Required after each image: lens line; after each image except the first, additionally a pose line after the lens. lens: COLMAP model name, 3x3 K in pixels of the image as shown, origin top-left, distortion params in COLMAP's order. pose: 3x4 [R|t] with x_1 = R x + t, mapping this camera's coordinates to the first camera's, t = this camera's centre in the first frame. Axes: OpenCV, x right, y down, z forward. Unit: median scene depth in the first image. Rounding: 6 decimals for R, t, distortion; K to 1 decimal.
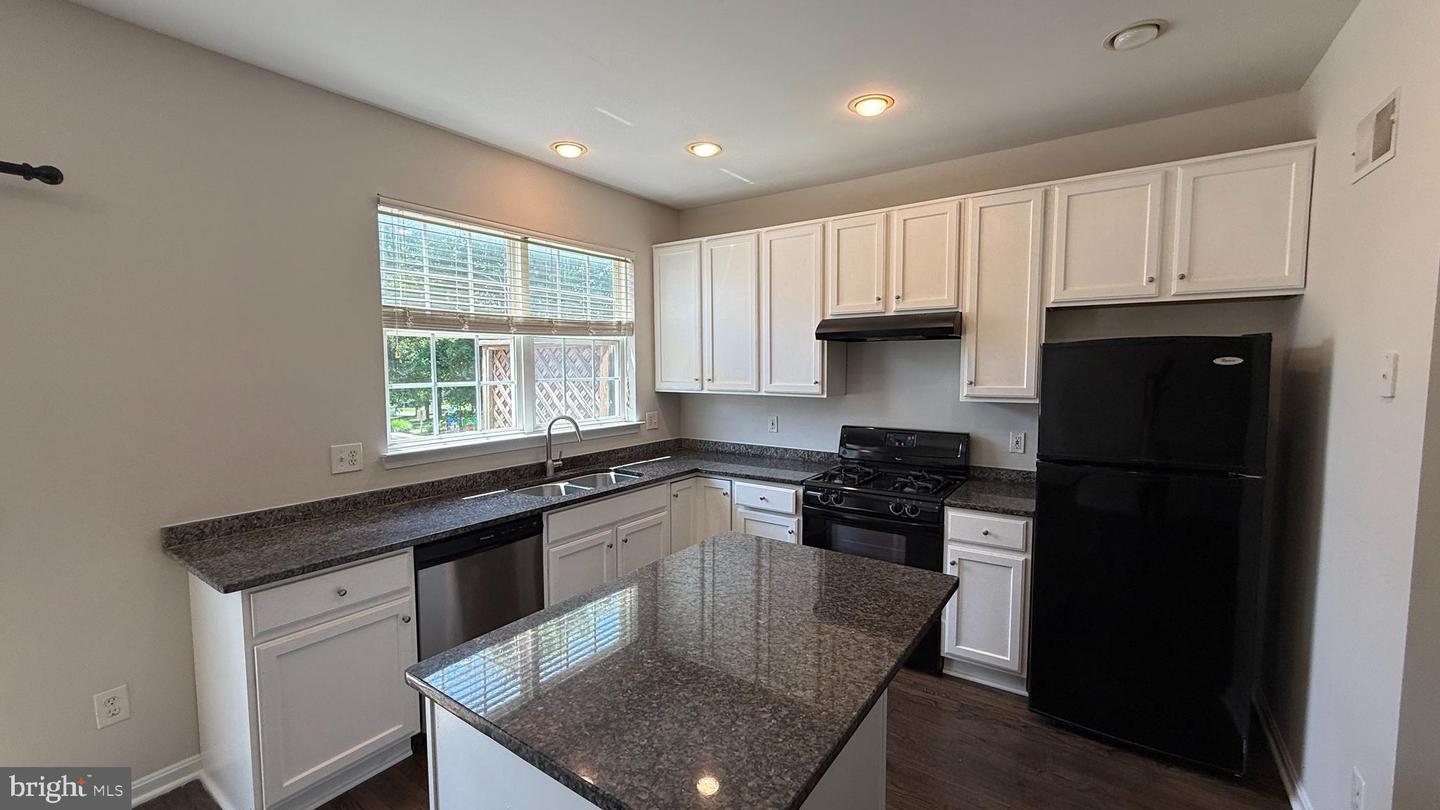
lens RADIAL K [[573.7, 0, 716.3], [0, 573.7, 402.7], [0, 0, 1]] dist [-0.001491, -0.000189]
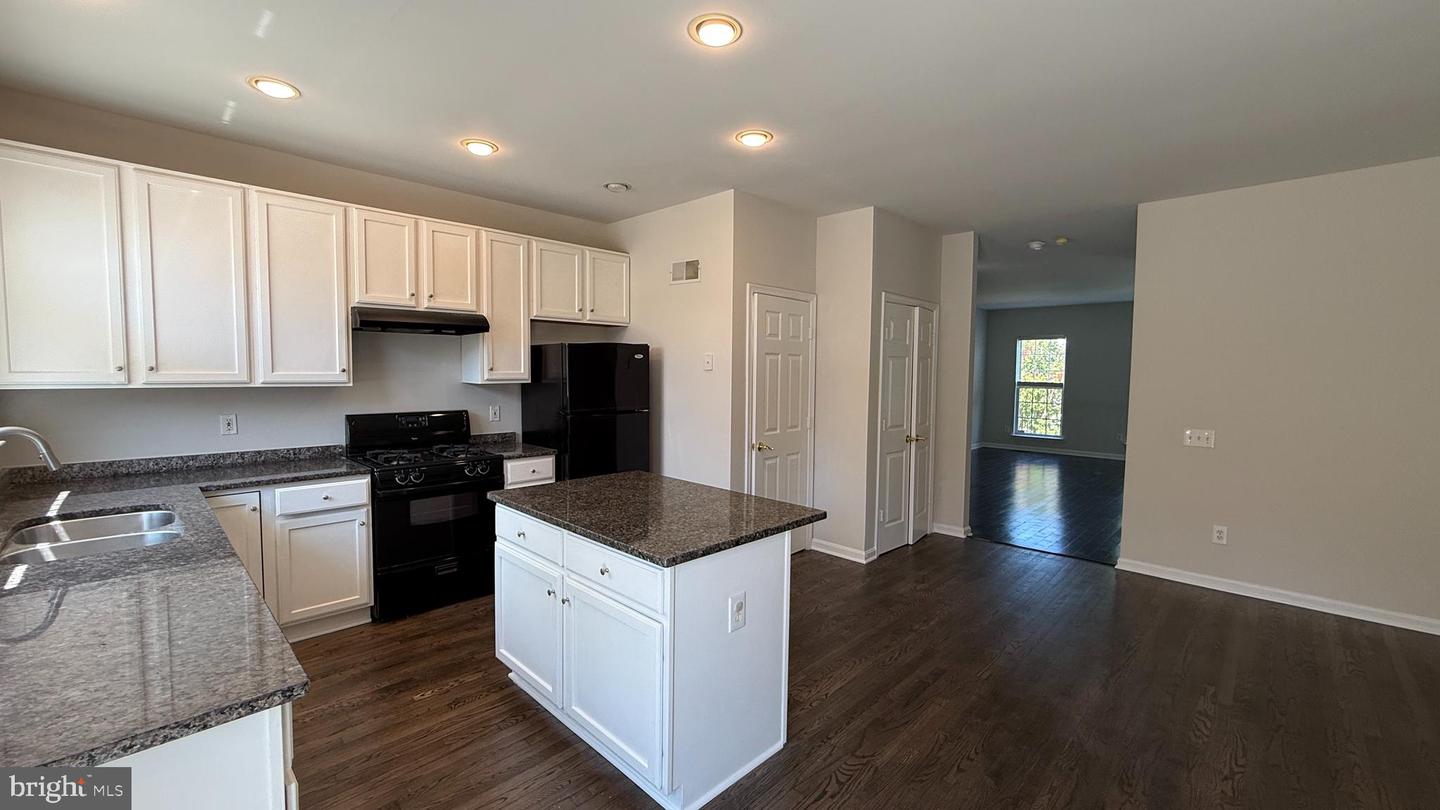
lens RADIAL K [[573.7, 0, 716.3], [0, 573.7, 402.7], [0, 0, 1]] dist [-0.001491, -0.000189]
pose [[0.163524, -0.055123, 0.984998, -0.675393], [0.054219, 0.997431, 0.046818, 0.007389], [-0.985048, 0.045749, 0.166092, 0.224826]]
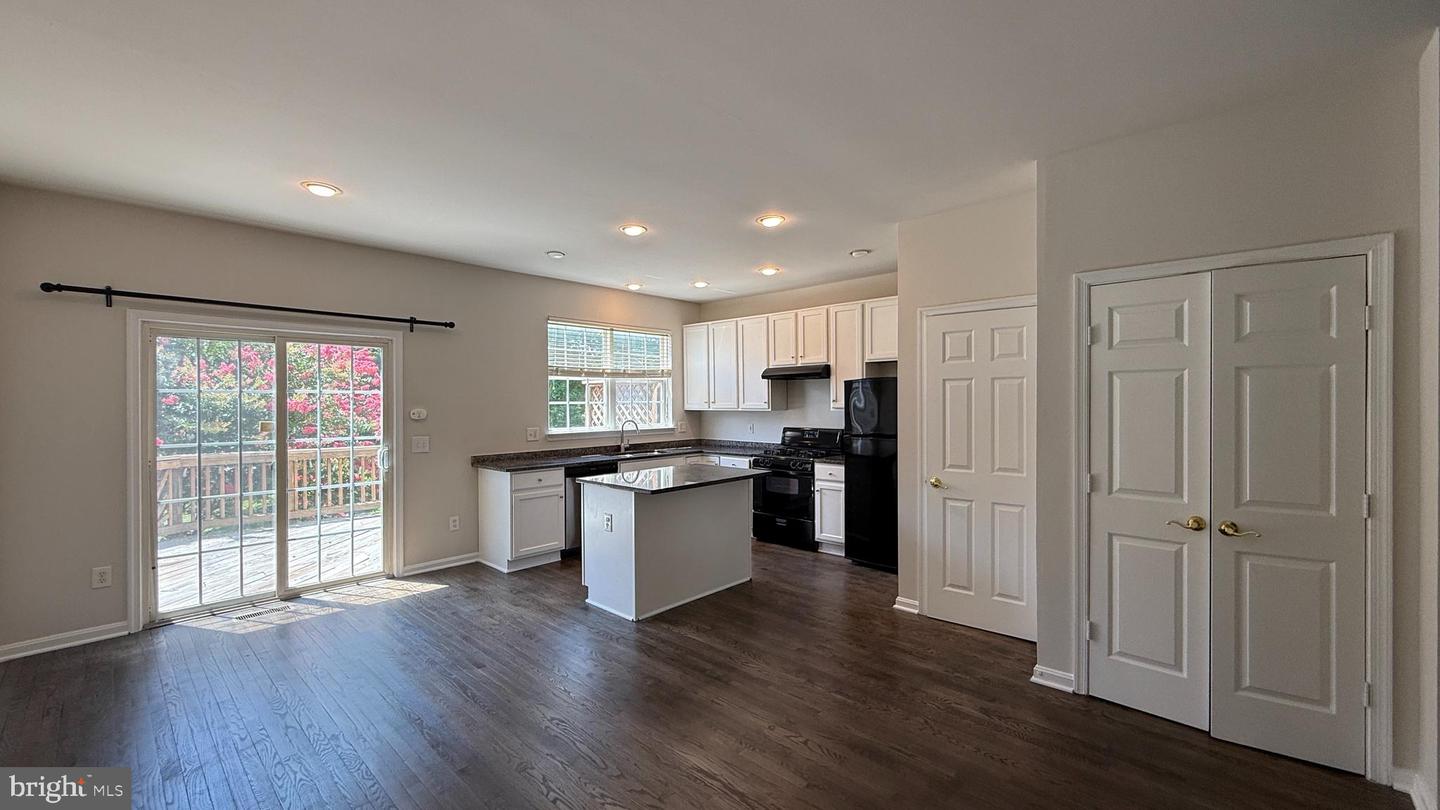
lens RADIAL K [[573.7, 0, 716.3], [0, 573.7, 402.7], [0, 0, 1]] dist [-0.001491, -0.000189]
pose [[0.990592, -0.002438, -0.136827, 0.270332], [-0.006441, 0.997903, -0.064410, 0.083560], [0.136697, 0.064685, 0.988499, -0.821871]]
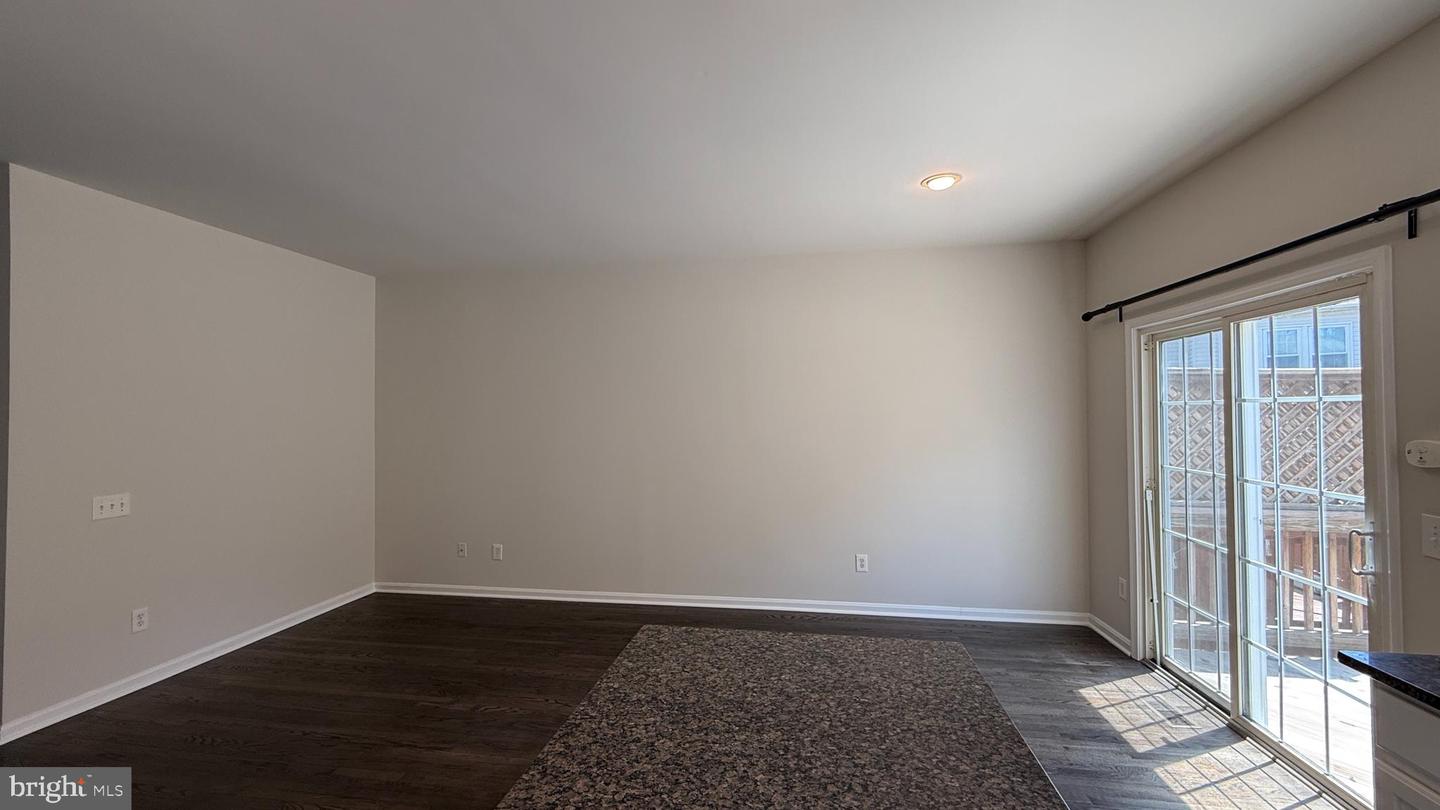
lens RADIAL K [[573.7, 0, 716.3], [0, 573.7, 402.7], [0, 0, 1]] dist [-0.001491, -0.000189]
pose [[-0.904834, 0.000735, -0.425764, 0.155387], [-0.018728, 0.998962, 0.041526, -0.029418], [0.425352, 0.045548, -0.903881, 0.661505]]
